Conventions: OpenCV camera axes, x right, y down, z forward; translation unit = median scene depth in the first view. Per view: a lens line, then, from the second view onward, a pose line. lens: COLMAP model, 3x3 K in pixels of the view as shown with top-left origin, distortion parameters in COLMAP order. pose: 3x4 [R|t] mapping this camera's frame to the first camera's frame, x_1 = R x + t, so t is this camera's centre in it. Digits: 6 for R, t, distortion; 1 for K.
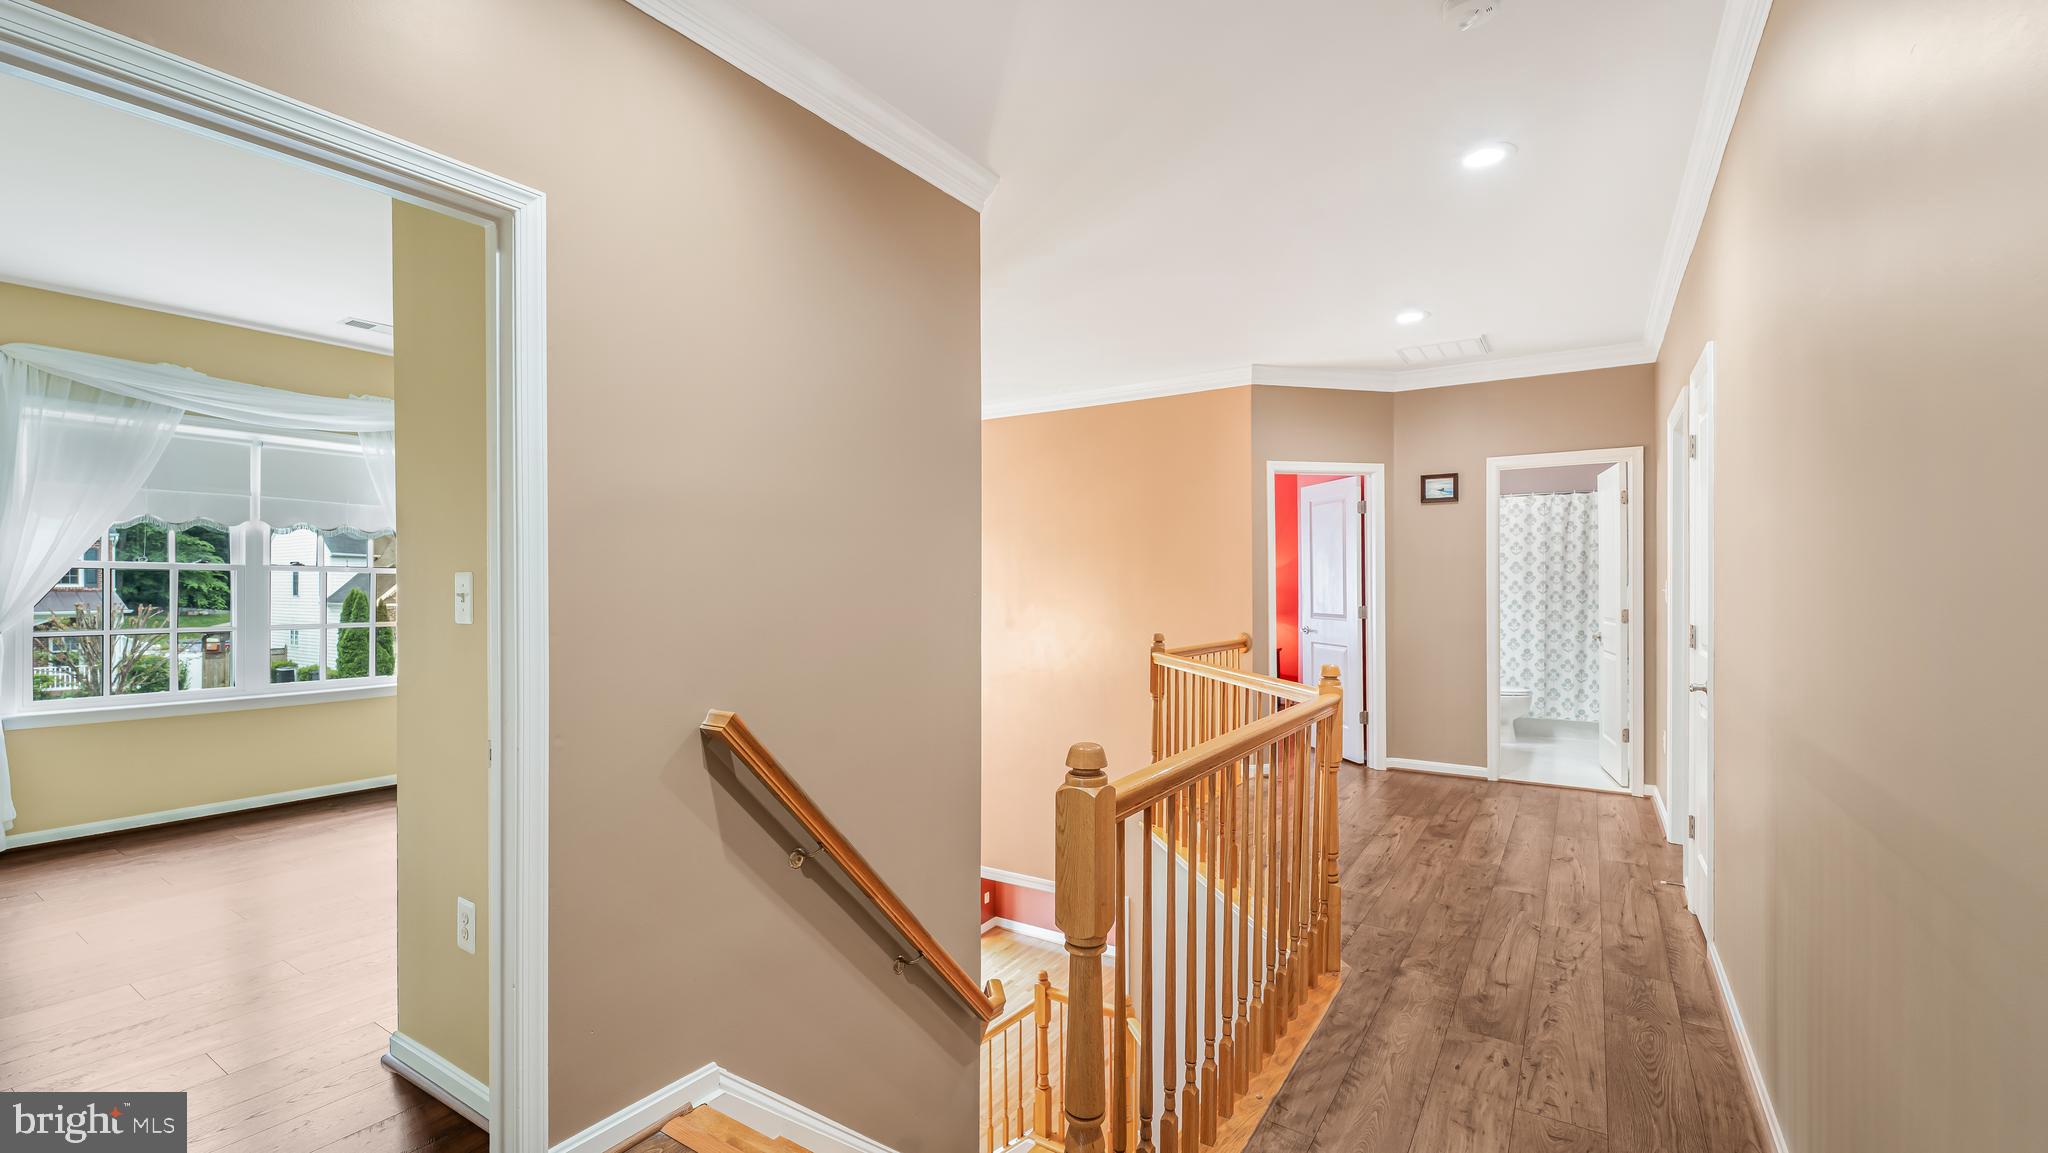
lens RADIAL K [[841.9, 0, 1030.7], [0, 841.9, 584.4], [0, 0, 1]] dist [0.004717, -0.001701]
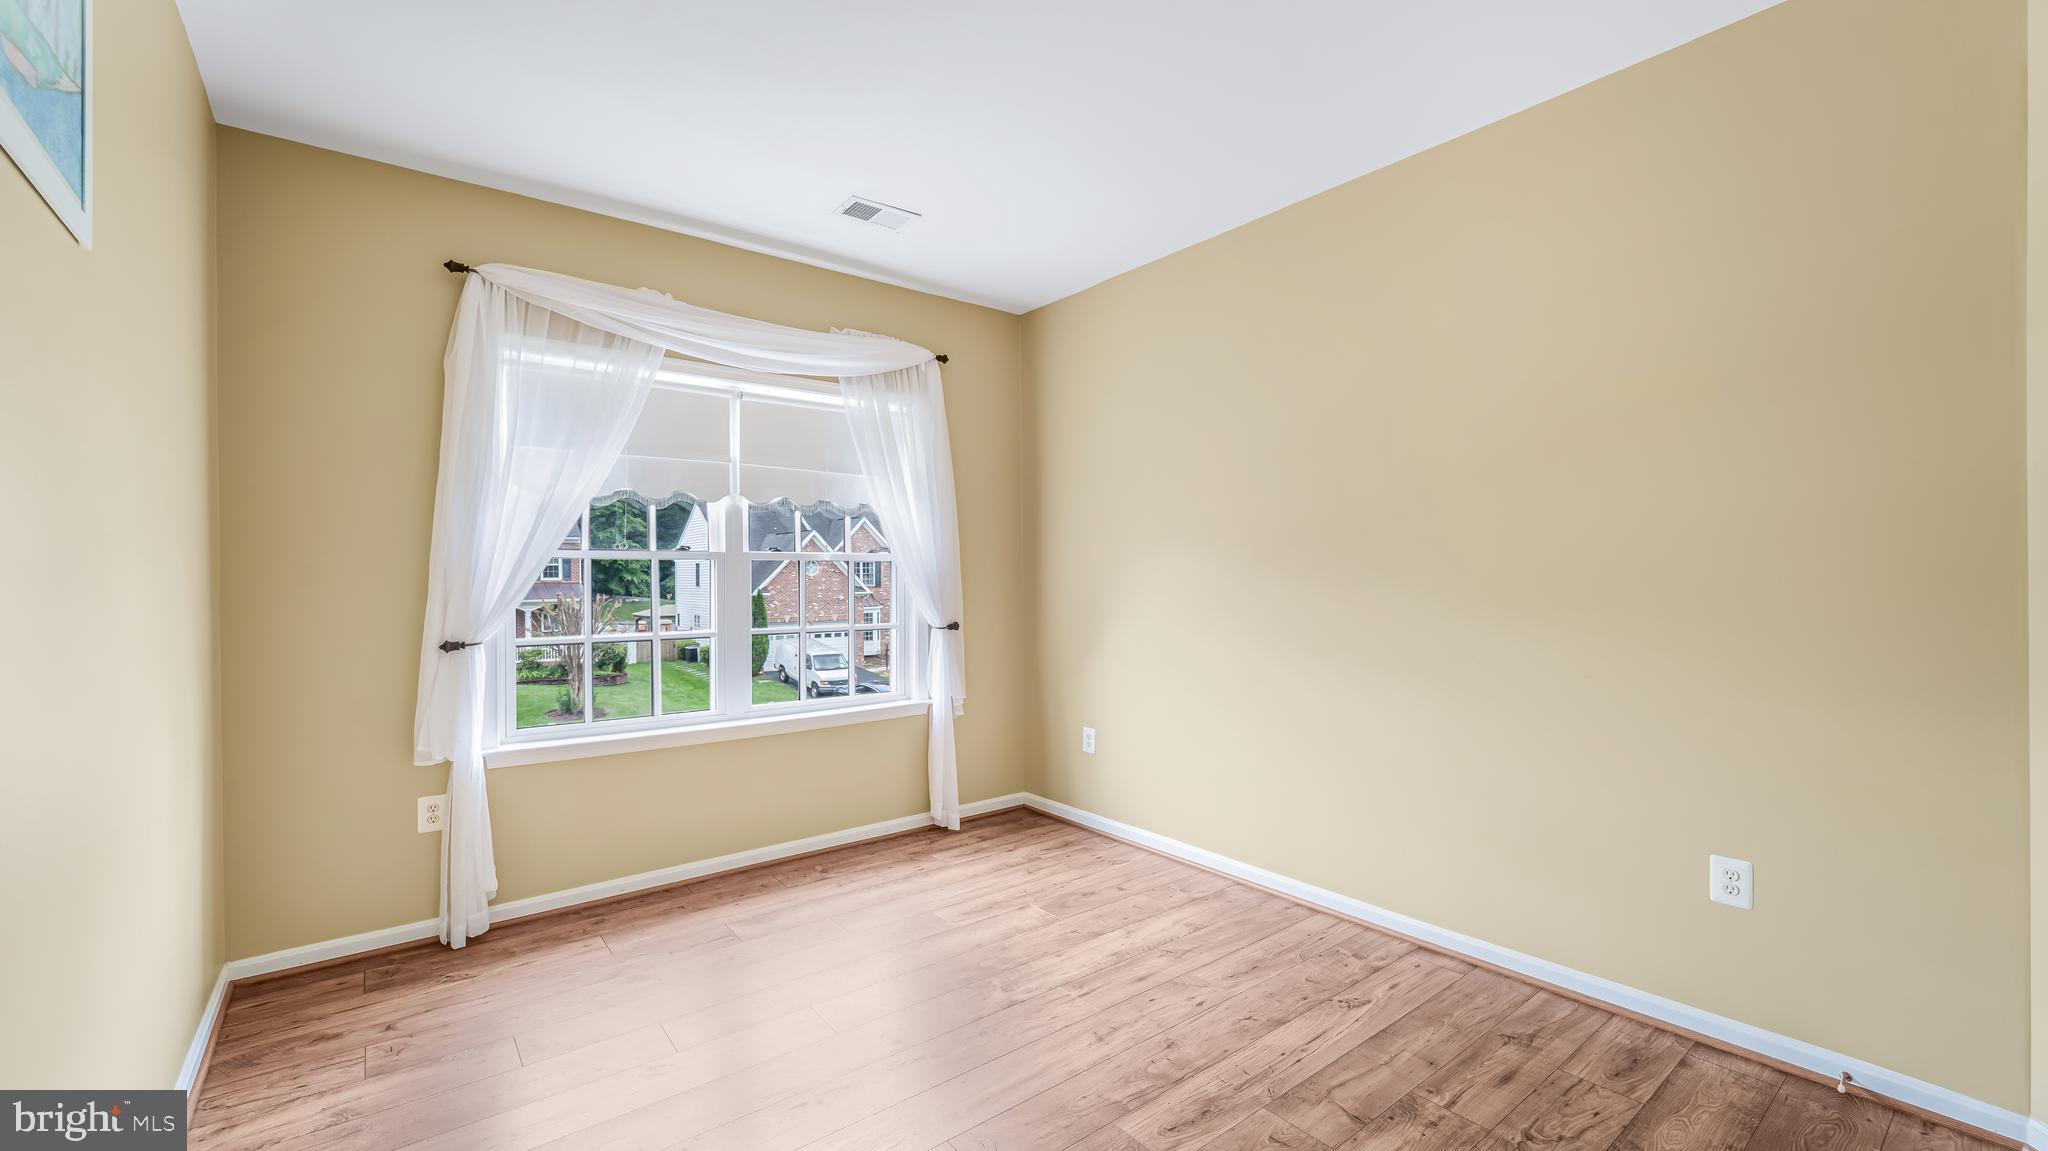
lens RADIAL K [[841.9, 0, 1070.6], [0, 841.9, 579.0], [0, 0, 1]] dist [0.004717, -0.001701]
pose [[0.955593, -0.005082, -0.294647, -0.464320], [0.007006, 0.999960, 0.005474, 0.000437], [0.294607, -0.007295, 0.955591, 0.409911]]
